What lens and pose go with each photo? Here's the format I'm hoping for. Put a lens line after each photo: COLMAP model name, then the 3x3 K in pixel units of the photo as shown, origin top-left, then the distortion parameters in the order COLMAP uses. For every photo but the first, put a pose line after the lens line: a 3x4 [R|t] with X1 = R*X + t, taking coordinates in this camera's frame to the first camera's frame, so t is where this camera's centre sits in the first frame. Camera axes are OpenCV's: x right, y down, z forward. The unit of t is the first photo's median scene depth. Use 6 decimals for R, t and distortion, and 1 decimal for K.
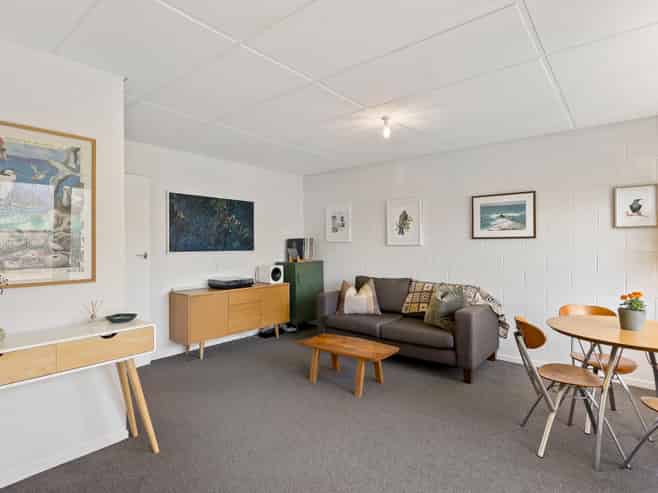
lens RADIAL K [[355.2, 0, 329.0], [0, 355.2, 246.5], [0, 0, 1]] dist [-0.000543, -0.000095]
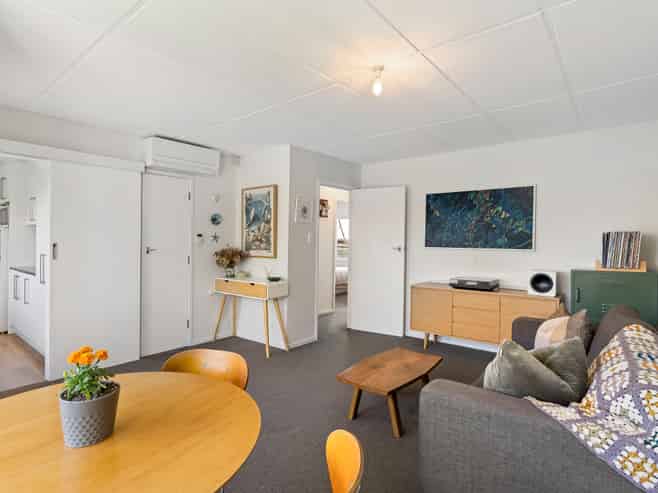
lens RADIAL K [[355.2, 0, 329.0], [0, 355.2, 246.5], [0, 0, 1]] dist [-0.000543, -0.000095]
pose [[0.013236, 0.022250, -0.999665, 0.649935], [-0.014263, 0.999655, 0.022061, -0.006472], [0.999811, 0.013966, 0.013549, 0.649951]]
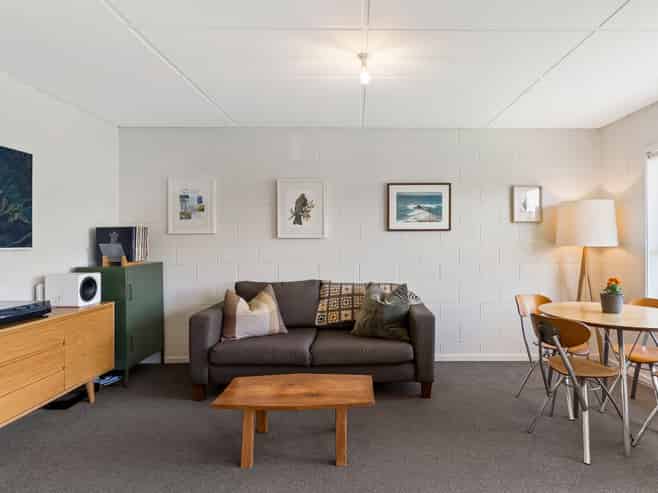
lens RADIAL K [[371.9, 0, 366.6], [0, 371.9, 239.7], [0, 0, 1]] dist [0.001793, 0.000244]
pose [[0.758854, 0.004797, 0.651243, -0.229847], [0.004274, 0.999915, -0.012346, 0.011045], [-0.651246, 0.012152, 0.758769, 0.311093]]
